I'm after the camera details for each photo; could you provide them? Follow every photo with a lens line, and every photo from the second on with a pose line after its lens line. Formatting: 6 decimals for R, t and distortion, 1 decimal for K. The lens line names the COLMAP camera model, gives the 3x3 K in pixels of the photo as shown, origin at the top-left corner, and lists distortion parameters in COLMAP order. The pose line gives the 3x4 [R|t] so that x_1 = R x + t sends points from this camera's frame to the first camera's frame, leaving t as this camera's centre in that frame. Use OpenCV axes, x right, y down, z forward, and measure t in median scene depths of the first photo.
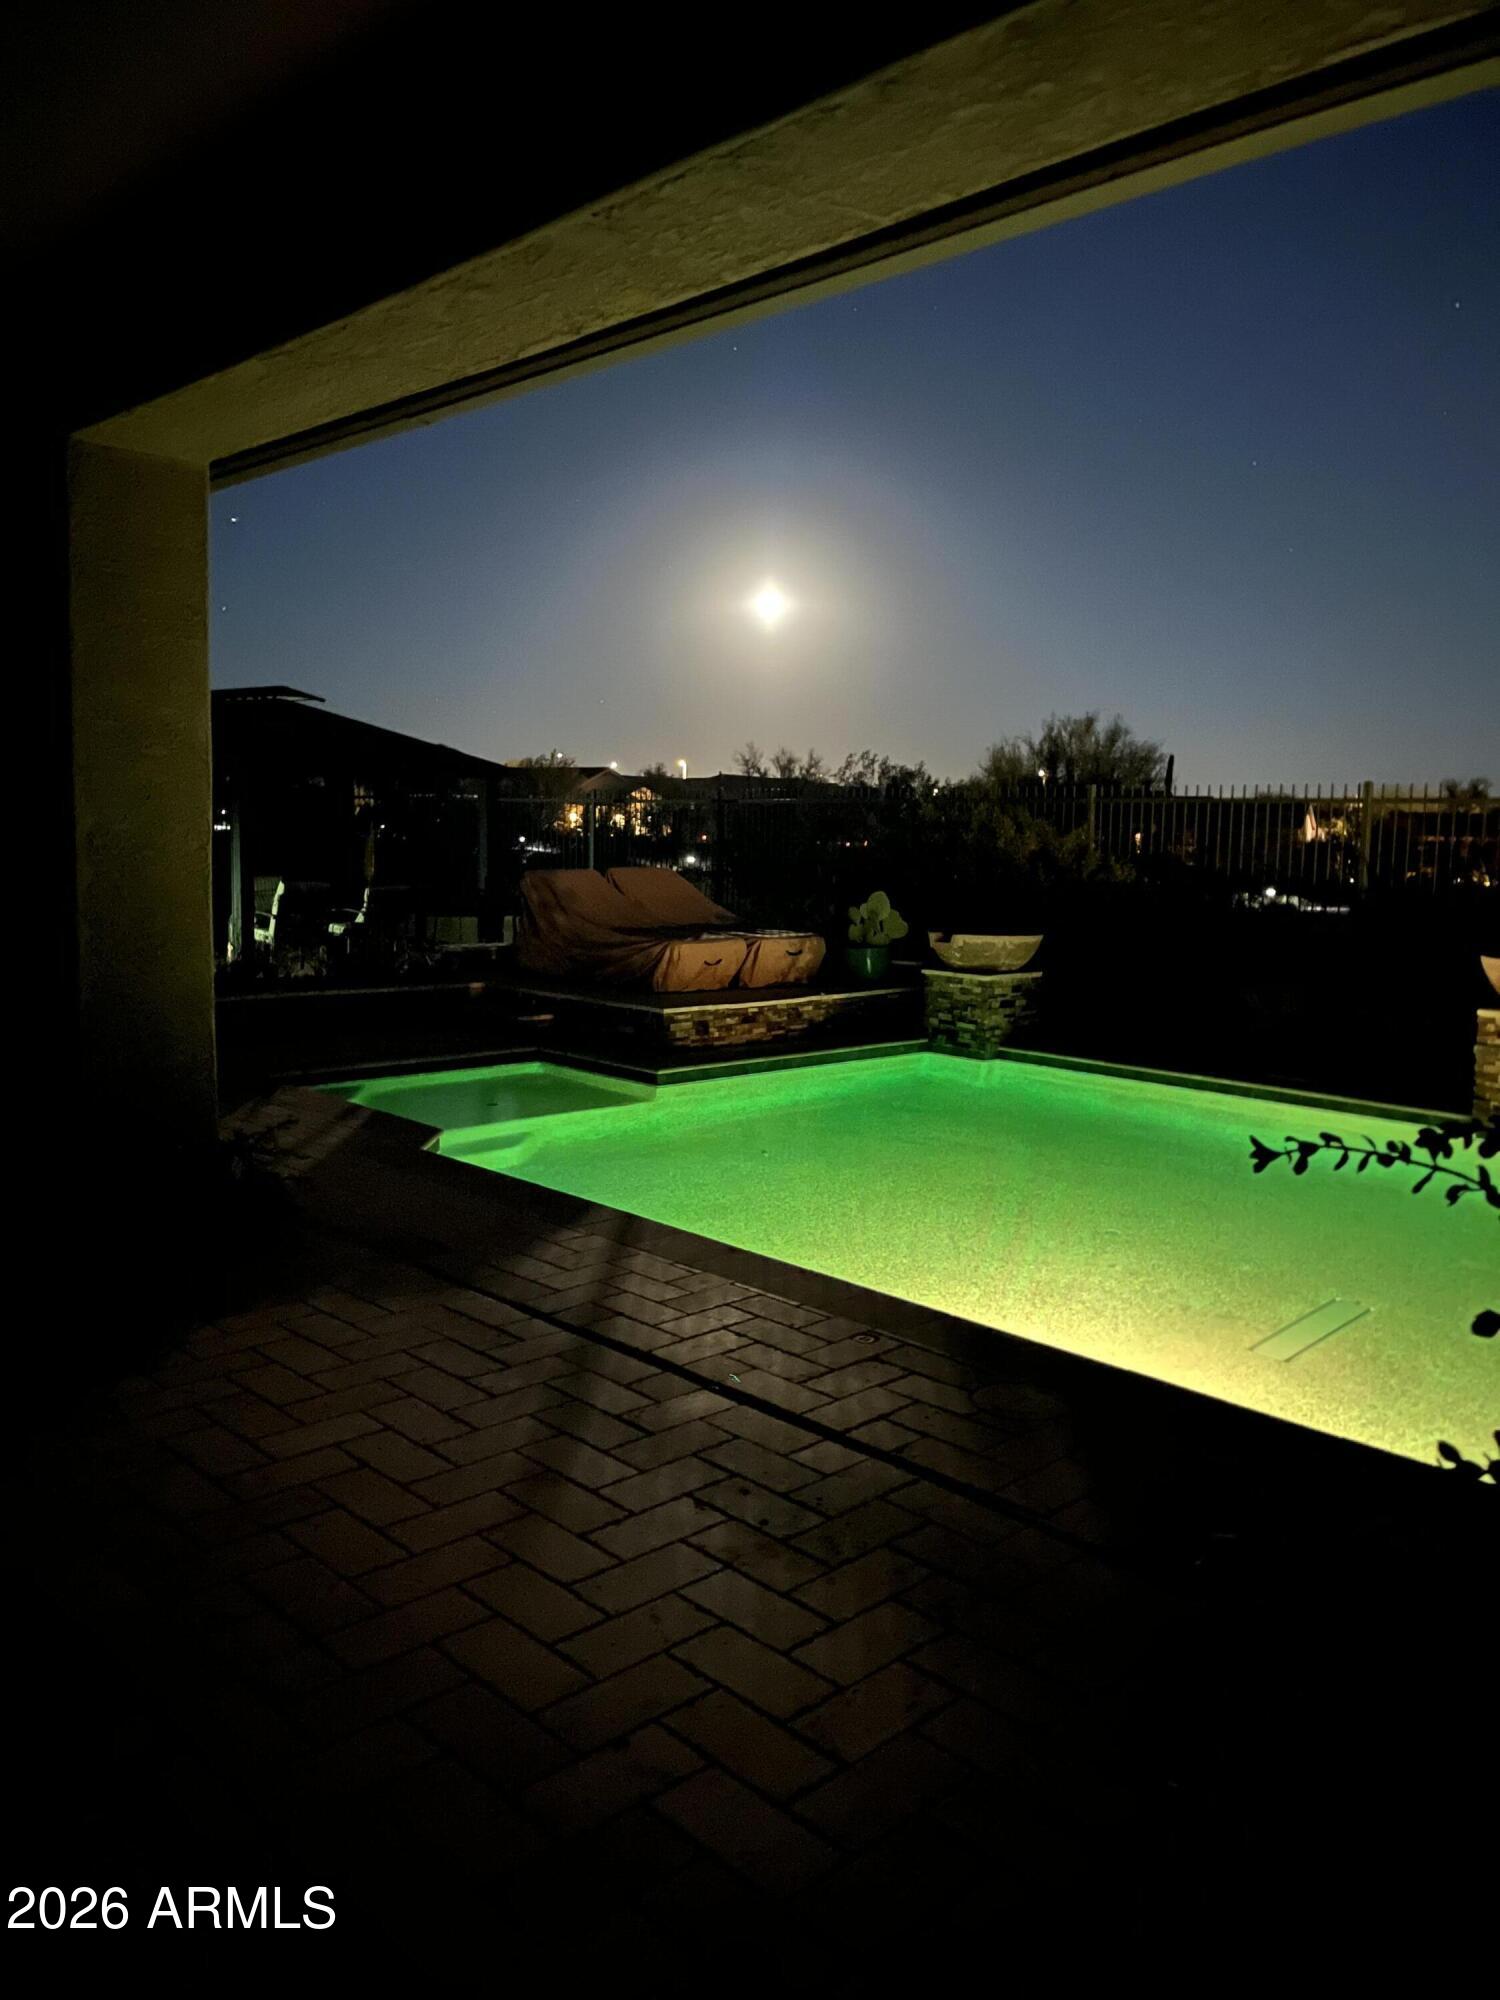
lens RADIAL K [[1517.8, 0, 750.0], [0, 1517.8, 1000.0], [0, 0, 1]] dist [0.110744, -0.348288]
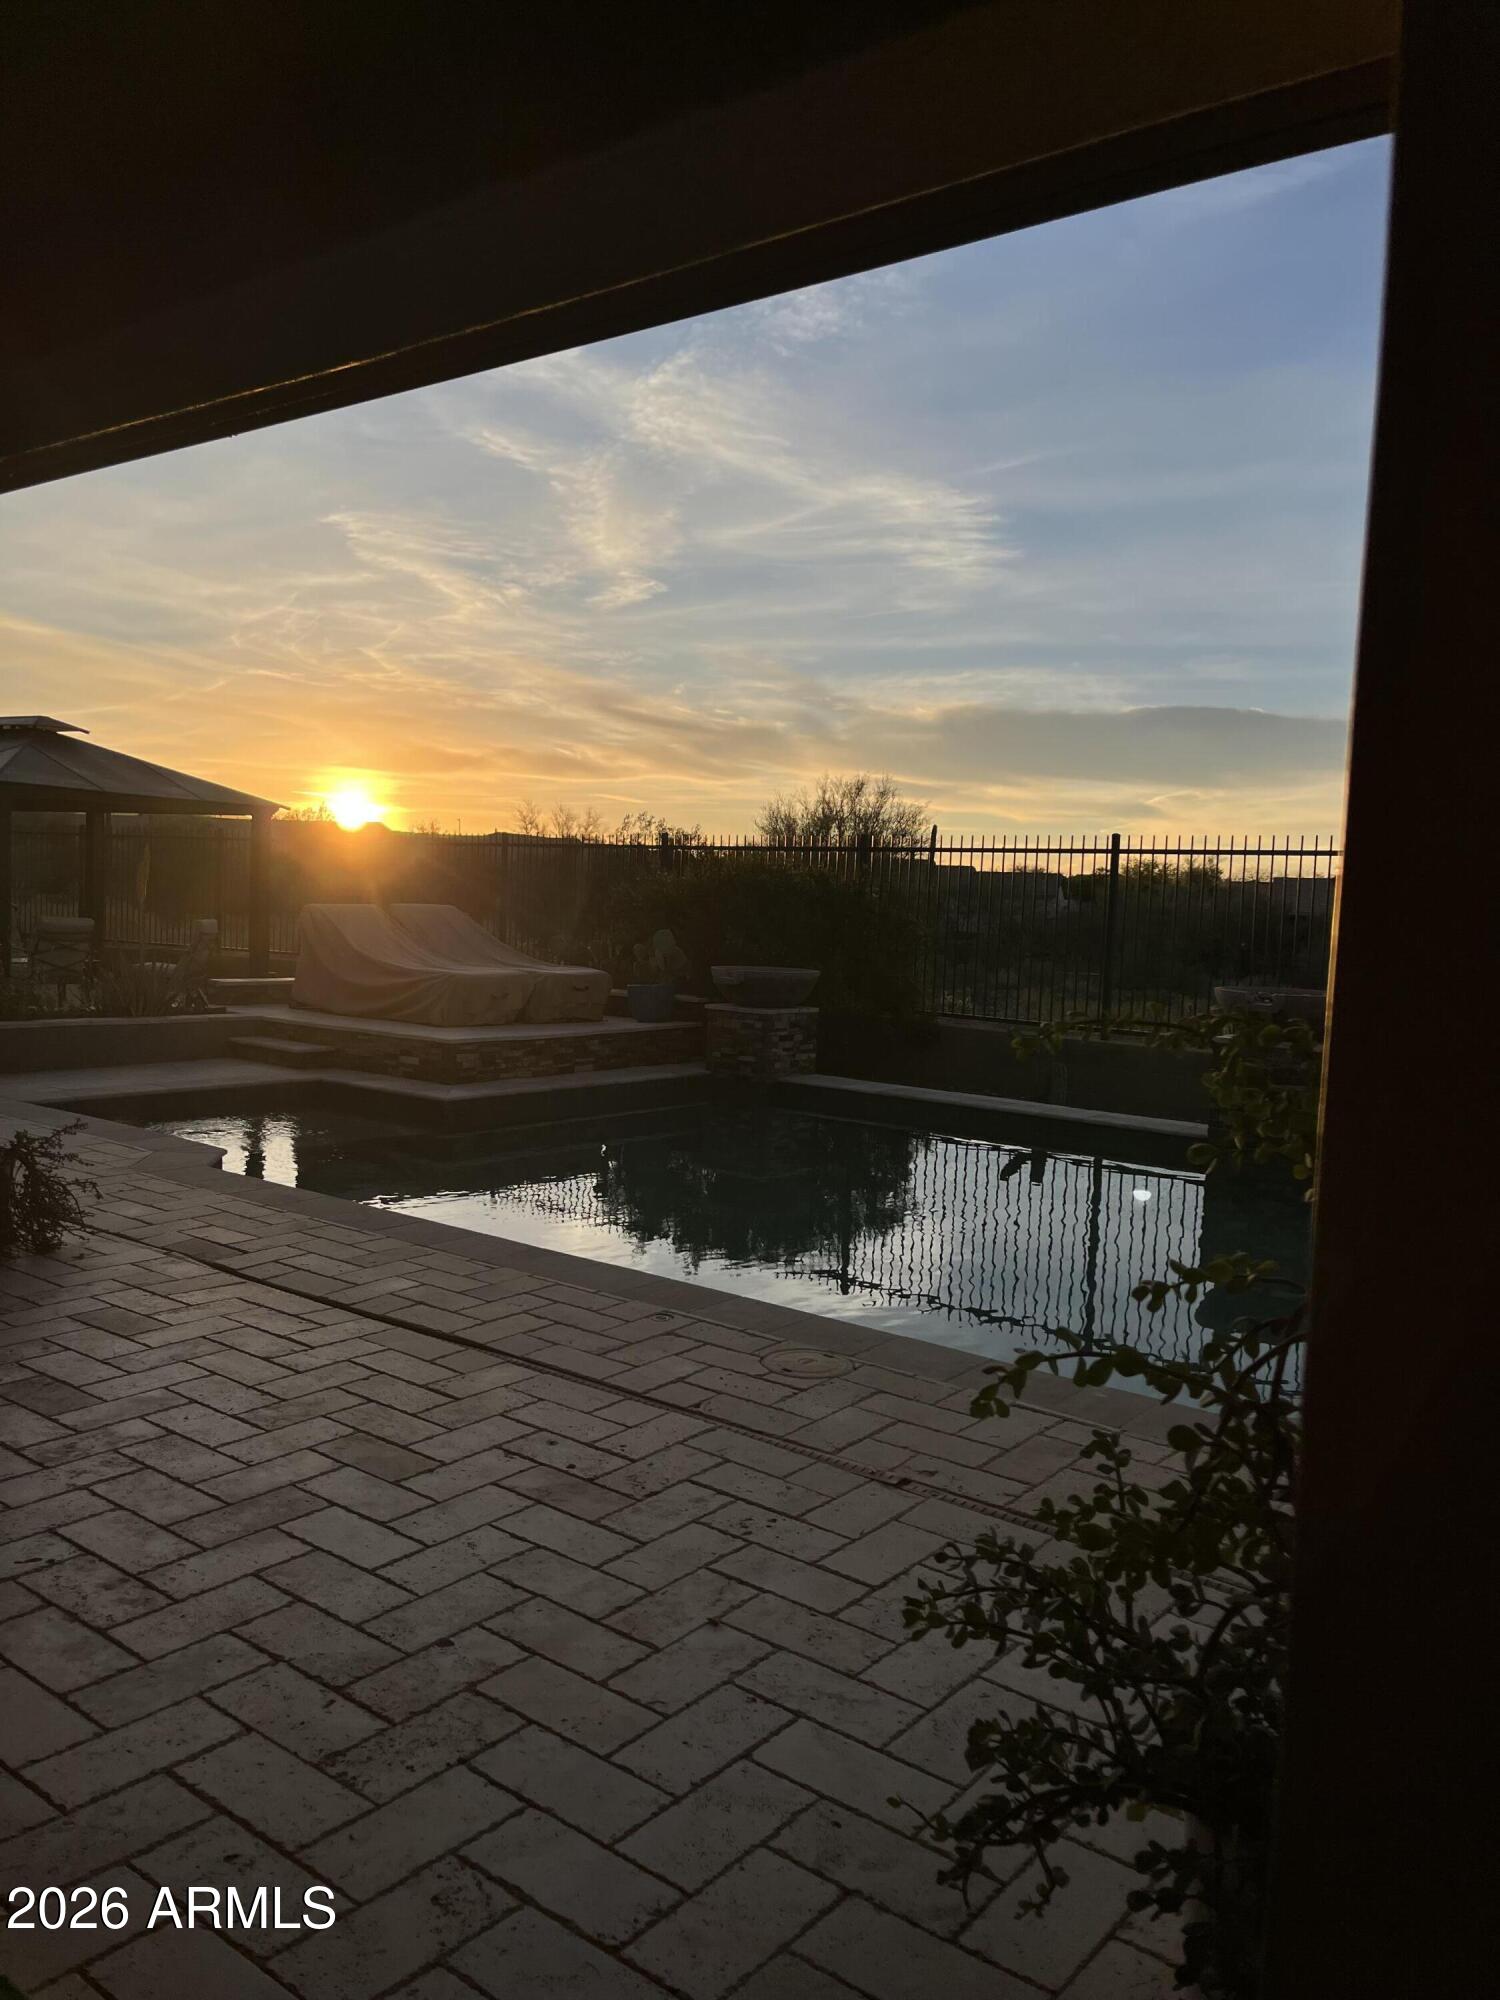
lens RADIAL K [[1517.8, 0, 750.0], [0, 1517.8, 1000.0], [0, 0, 1]] dist [0.110744, -0.348288]
pose [[0.989082, 0.010205, 0.147015, -0.017332], [-0.004200, 0.999146, -0.041103, 0.039493], [-0.147309, 0.040037, 0.988280, -0.047766]]
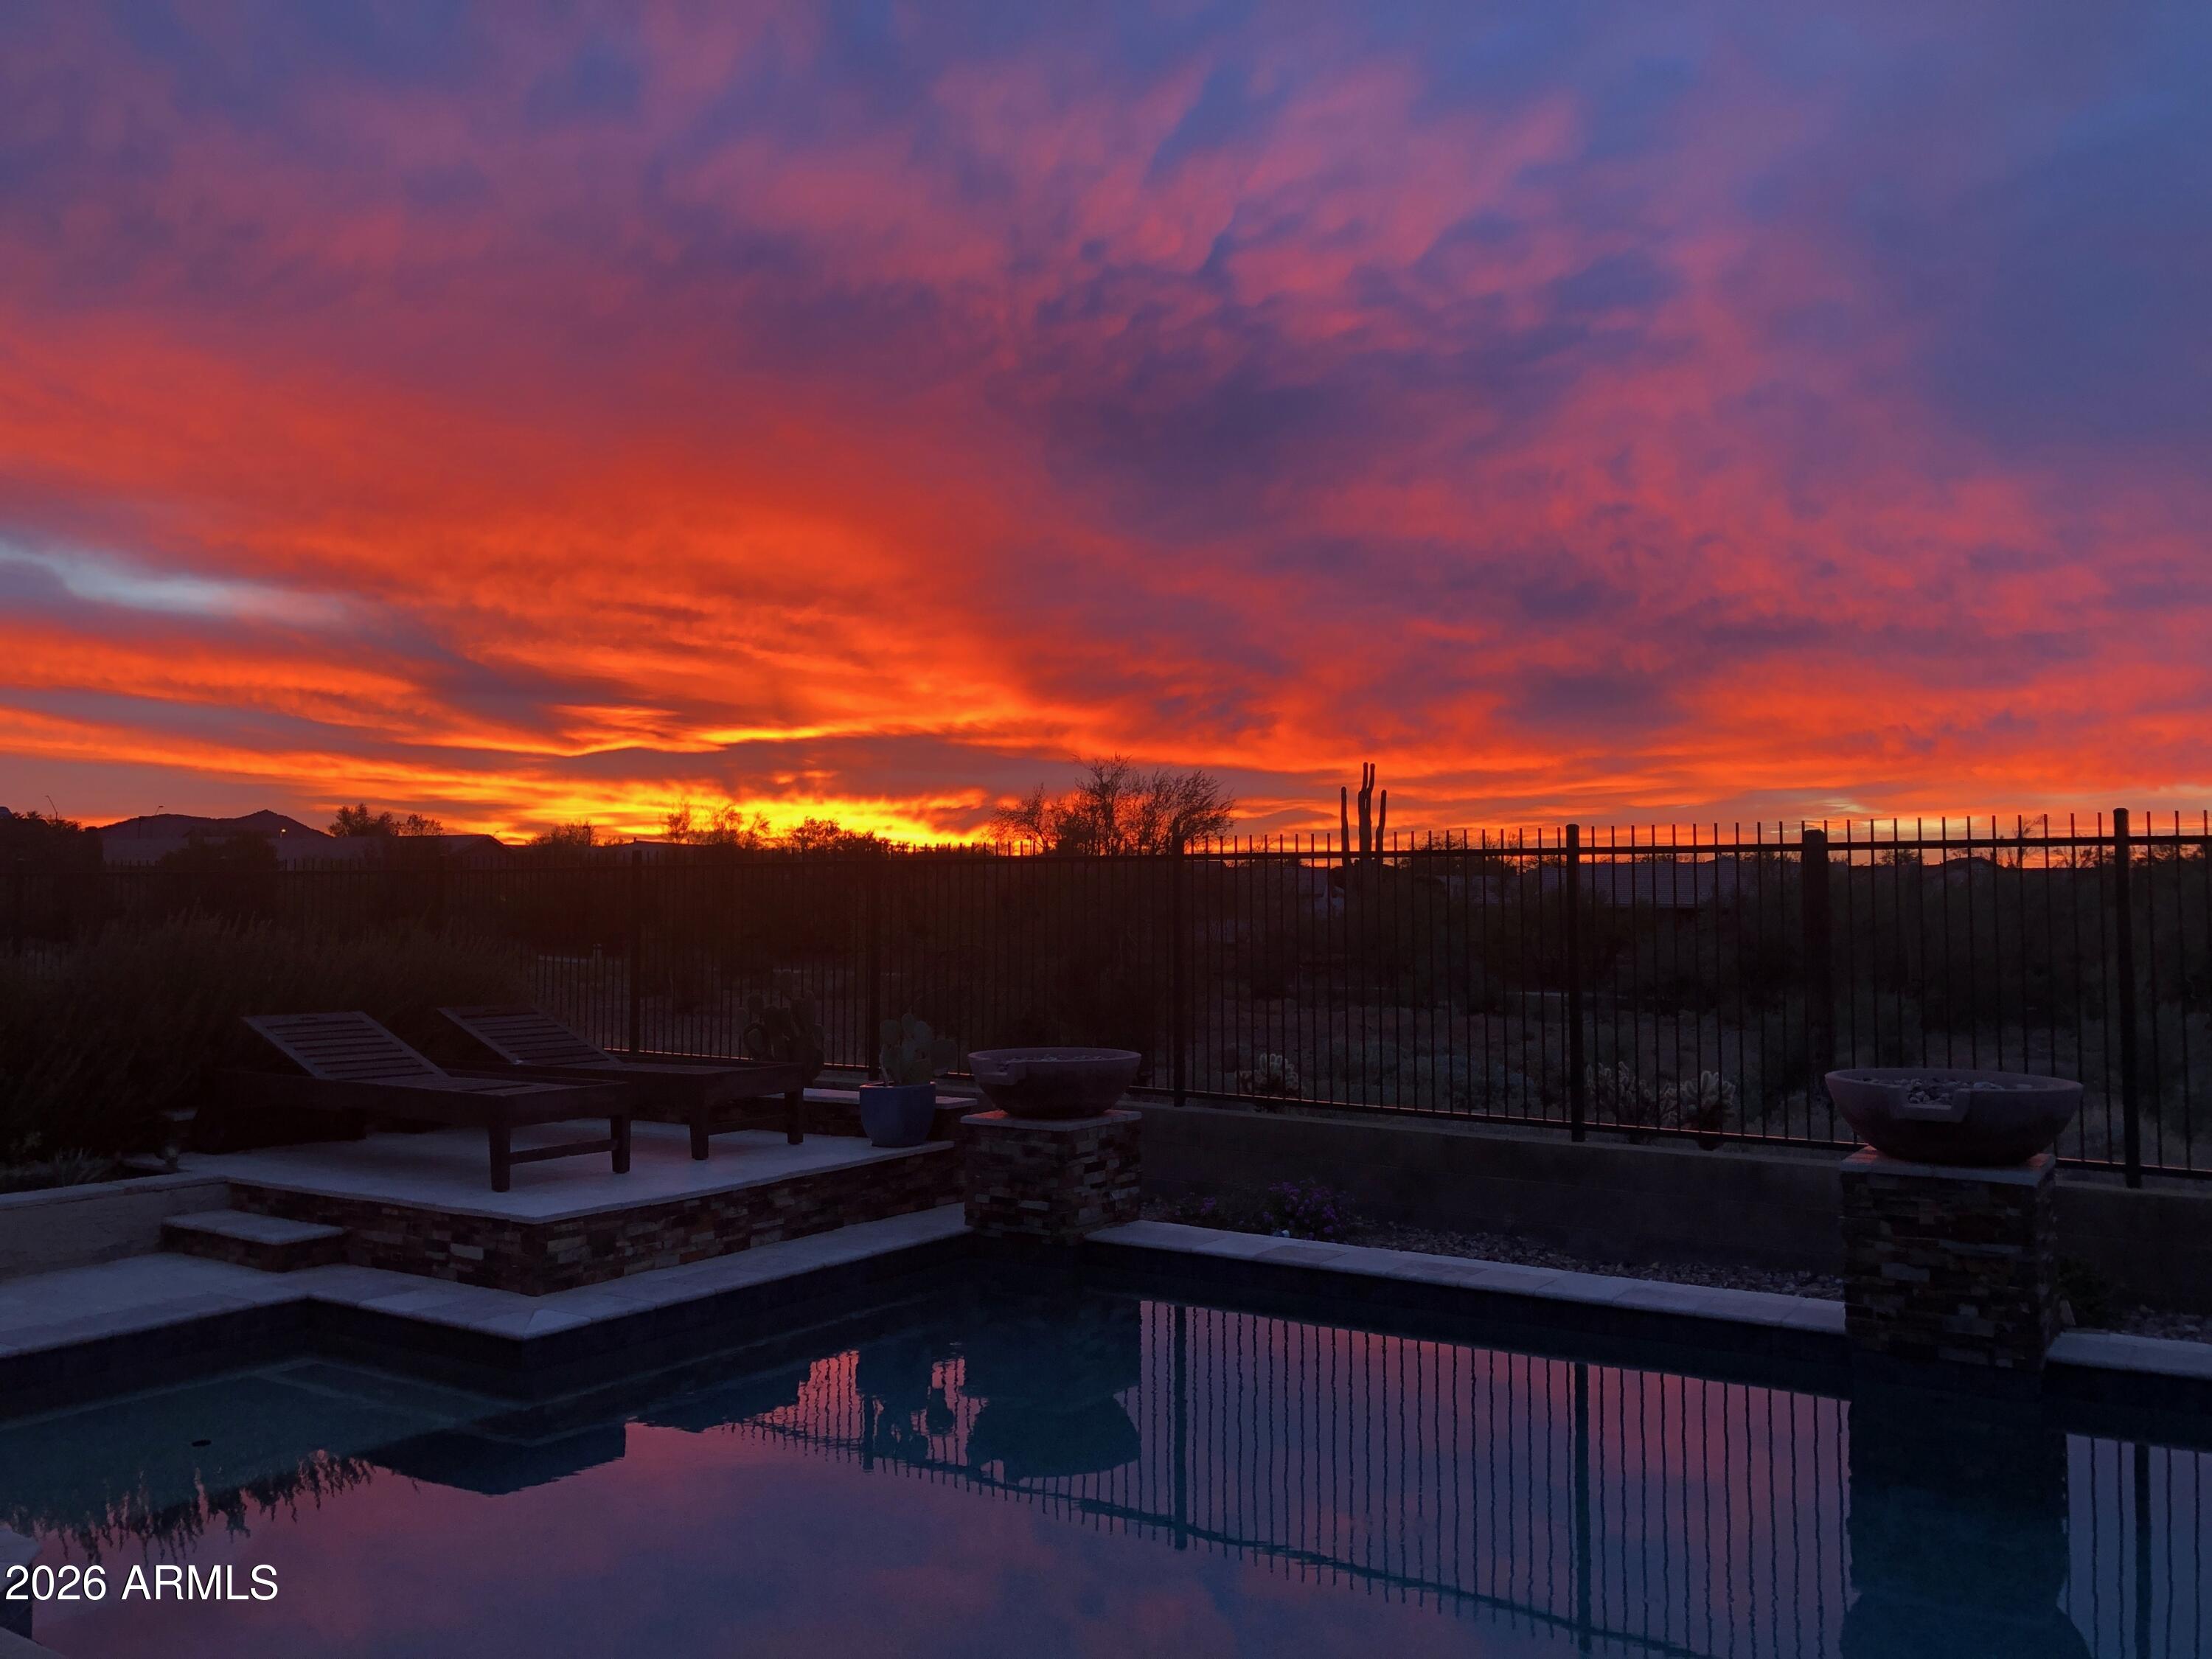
lens RADIAL K [[1787.3, 0, 1110.9], [0, 1787.3, 769.7], [0, 0, 1]] dist [0.003116, -0.002444]
pose [[0.970256, 0.000102, 0.242079, -0.017342], [0.043337, 0.983772, -0.174110, -0.064415], [-0.238169, 0.179422, 0.954507, 0.501275]]
